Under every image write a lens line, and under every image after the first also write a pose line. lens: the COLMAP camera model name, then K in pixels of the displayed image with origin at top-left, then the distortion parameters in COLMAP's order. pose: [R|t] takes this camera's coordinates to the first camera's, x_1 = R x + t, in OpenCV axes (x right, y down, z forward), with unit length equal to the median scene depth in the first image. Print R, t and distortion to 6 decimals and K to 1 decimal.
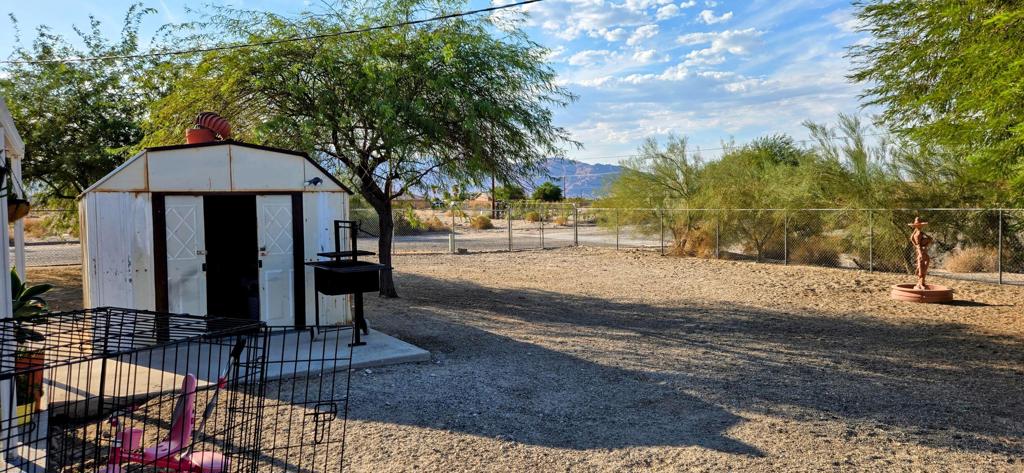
lens RADIAL K [[663.5, 0, 522.3], [0, 663.5, 239.5], [0, 0, 1]] dist [0.002406, -0.002683]
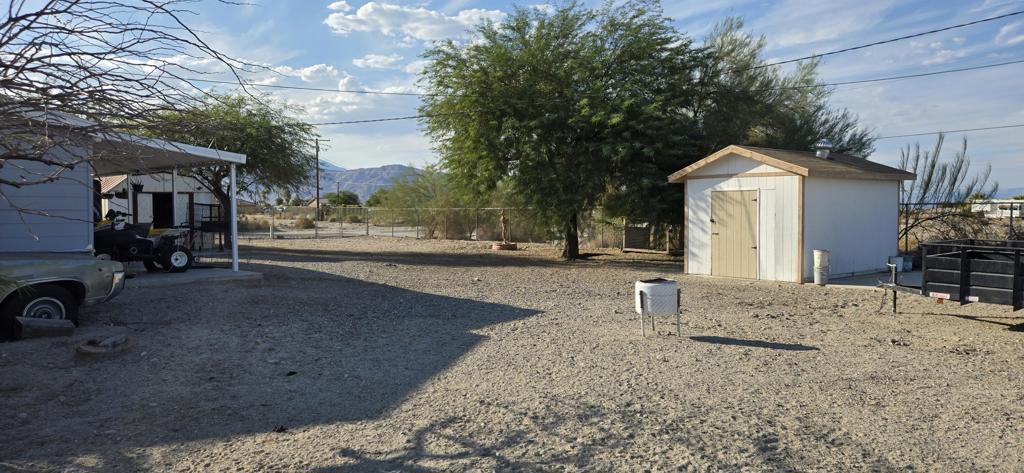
lens RADIAL K [[663.5, 0, 522.3], [0, 663.5, 239.5], [0, 0, 1]] dist [0.002406, -0.002683]
pose [[0.971877, -0.006437, 0.235400, 0.249723], [0.009039, 0.999909, -0.009975, 0.129239], [-0.235315, 0.011822, 0.971847, -1.568787]]
